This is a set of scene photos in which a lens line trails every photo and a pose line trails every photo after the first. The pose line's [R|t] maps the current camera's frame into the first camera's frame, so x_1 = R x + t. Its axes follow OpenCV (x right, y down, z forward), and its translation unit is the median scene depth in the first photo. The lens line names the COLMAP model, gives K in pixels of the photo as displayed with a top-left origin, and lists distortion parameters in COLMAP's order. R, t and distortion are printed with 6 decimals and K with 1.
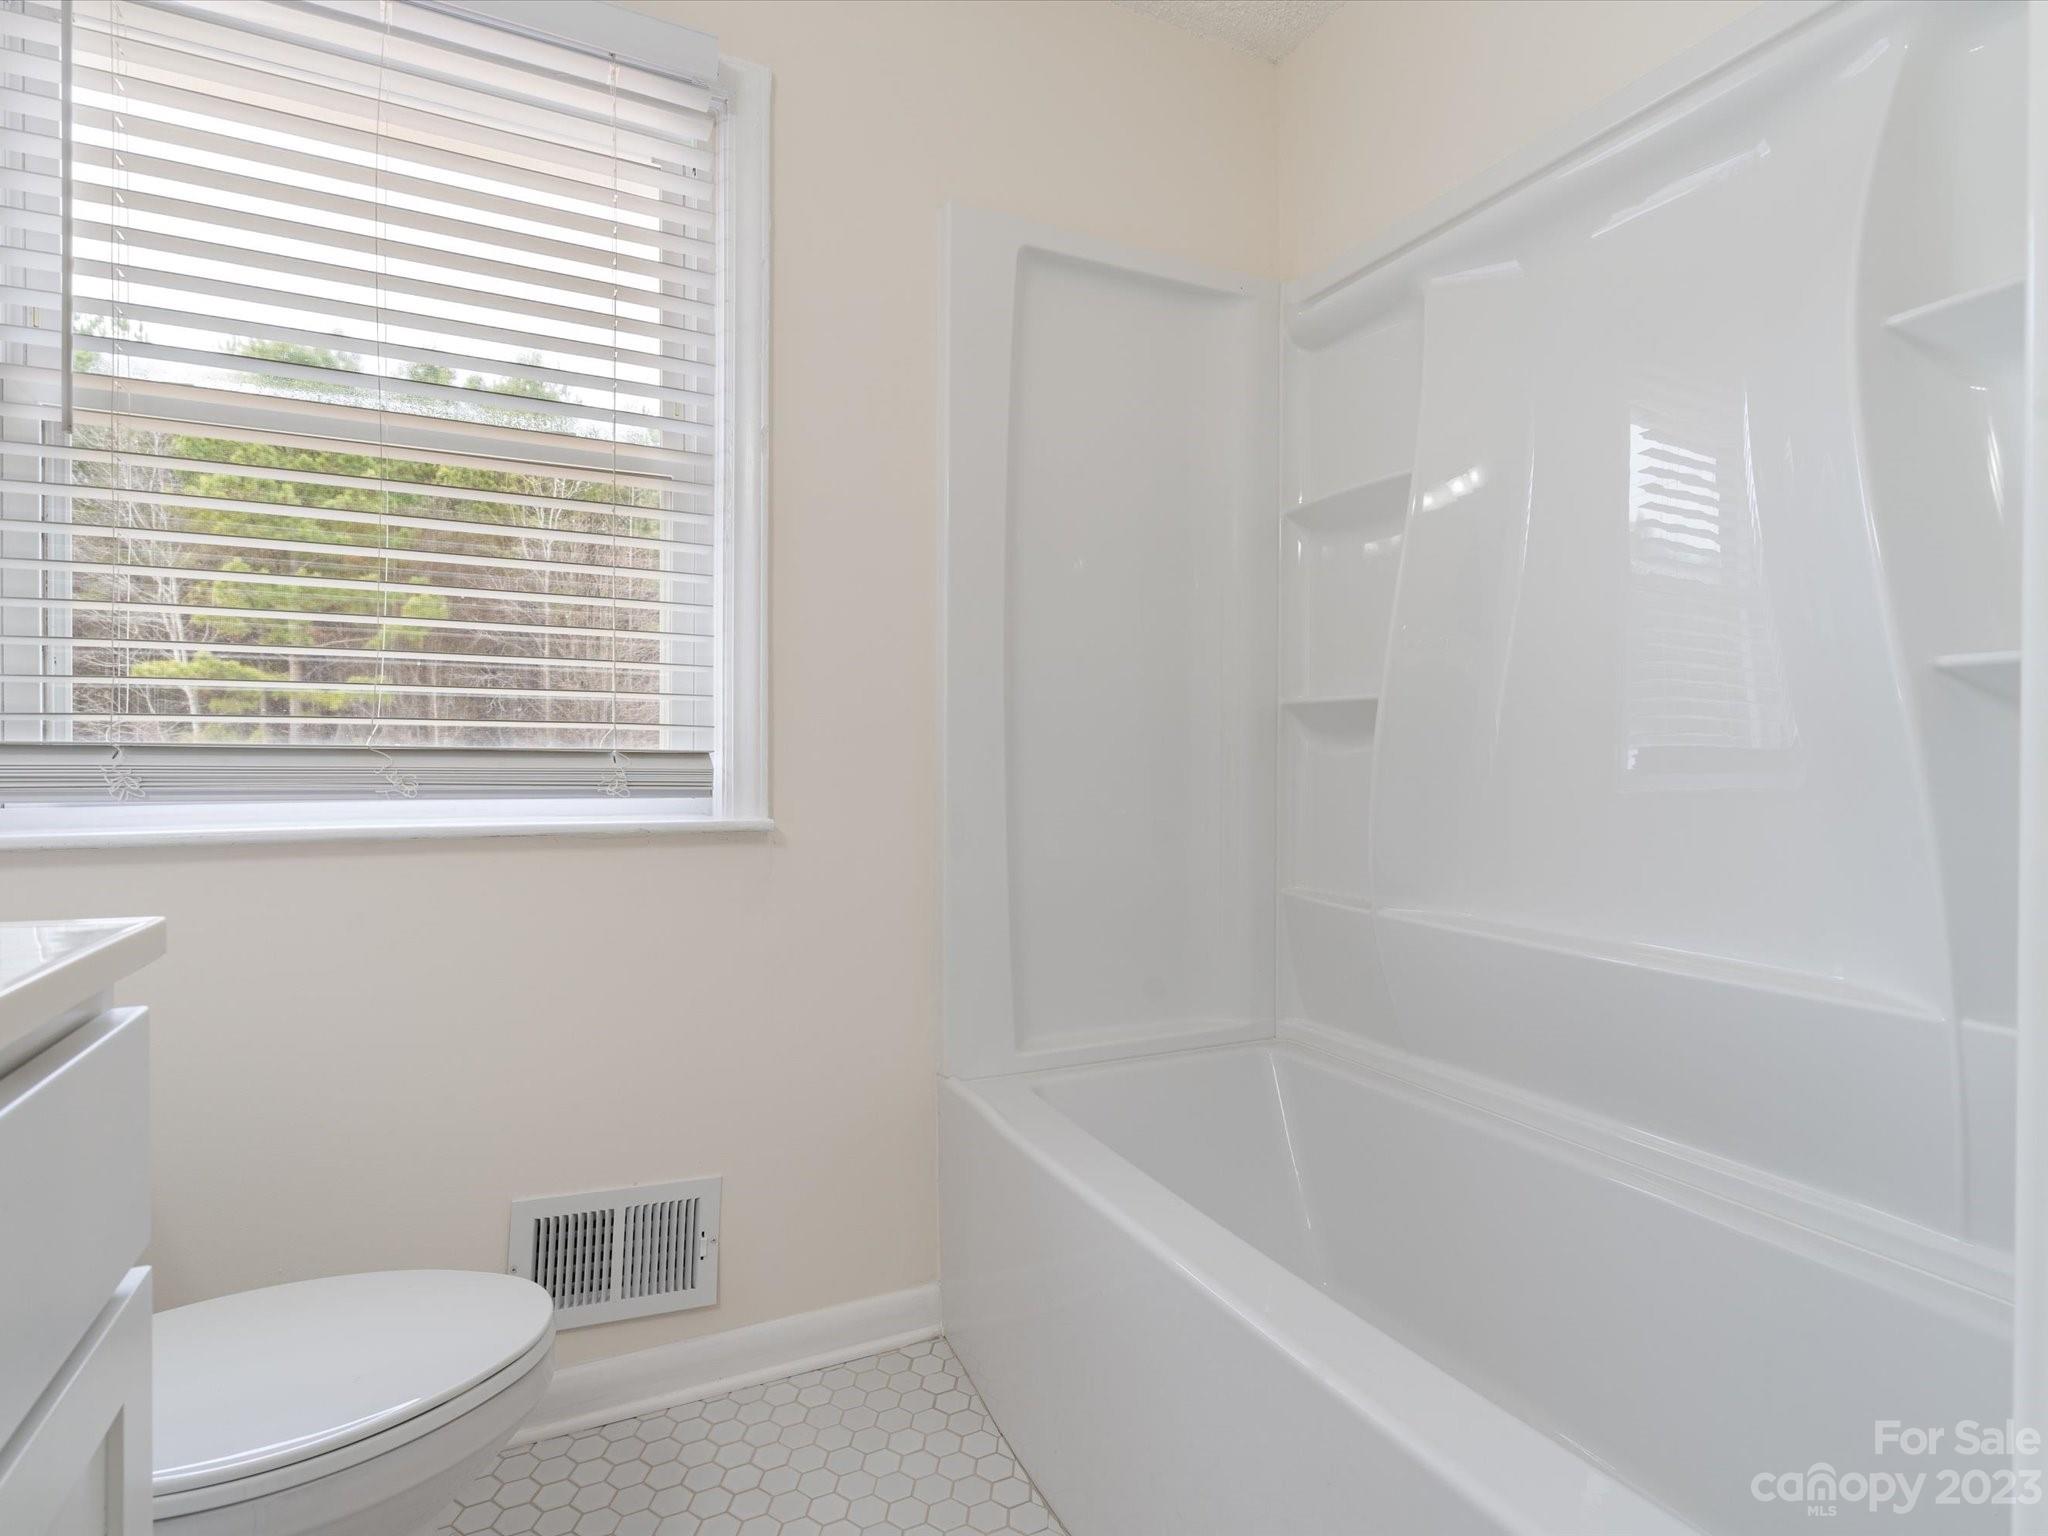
lens RADIAL K [[1042.8, 0, 1032.8], [0, 1042.8, 755.9], [0, 0, 1]] dist [0.004830, 0.000593]
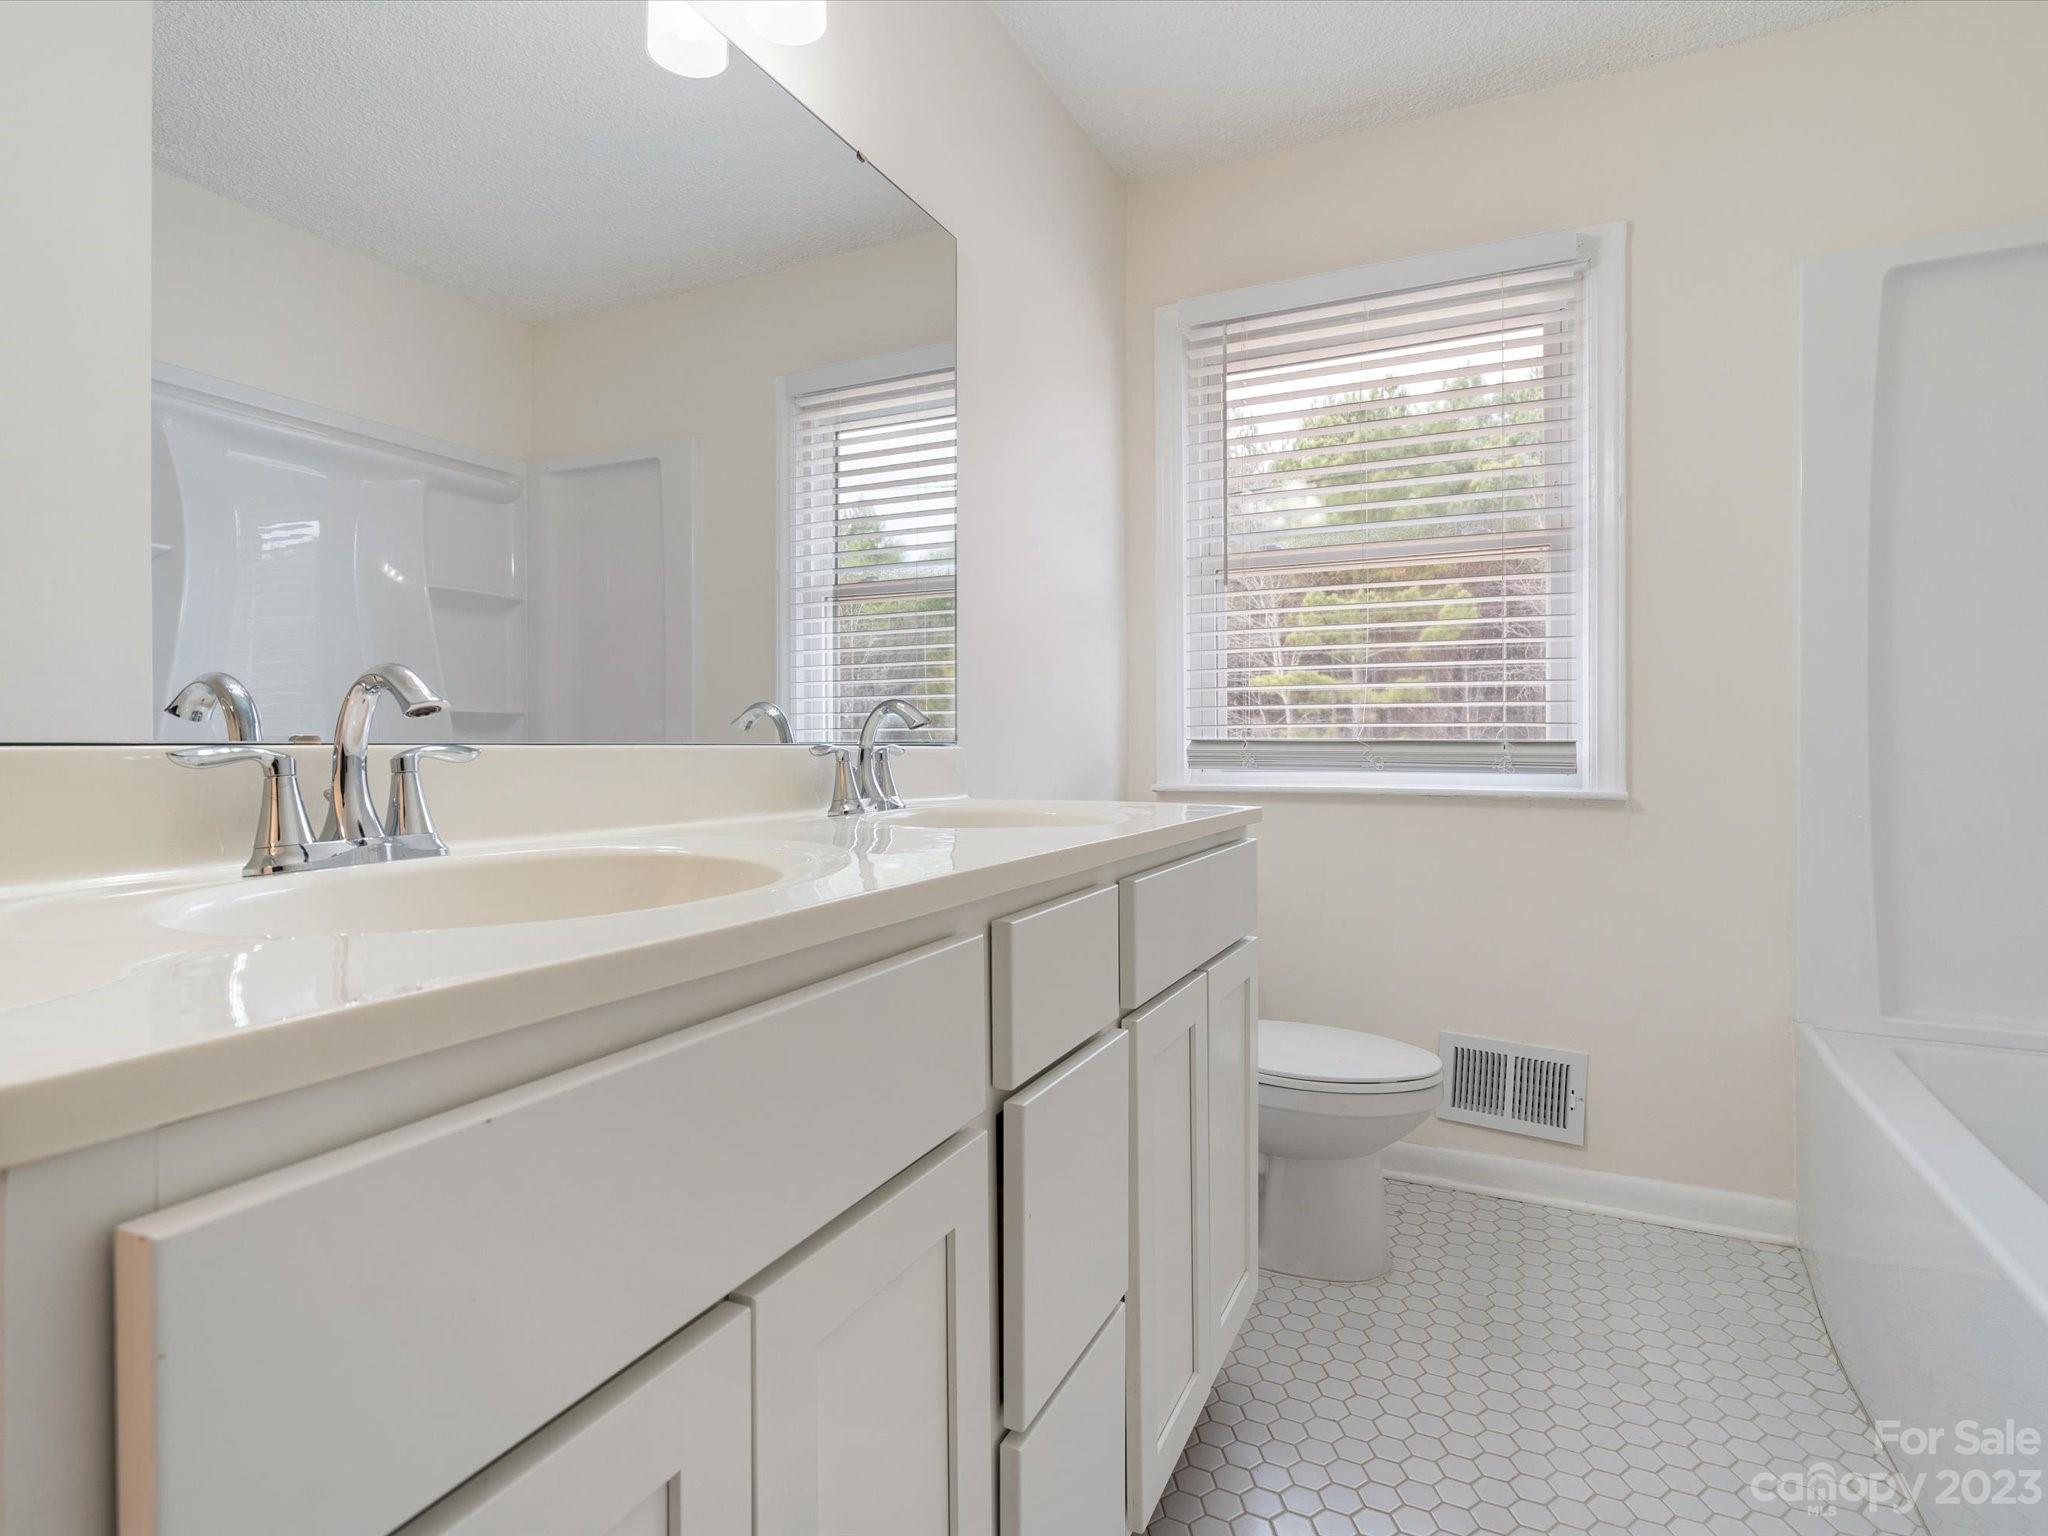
lens RADIAL K [[1042.8, 0, 1024.9], [0, 1042.8, 762.6], [0, 0, 1]] dist [0.004830, 0.000593]
pose [[0.602680, 0.009089, -0.797931, 0.346598], [0.004520, 0.999880, 0.014803, 0.000485], [0.797970, -0.012528, 0.602567, -0.402027]]
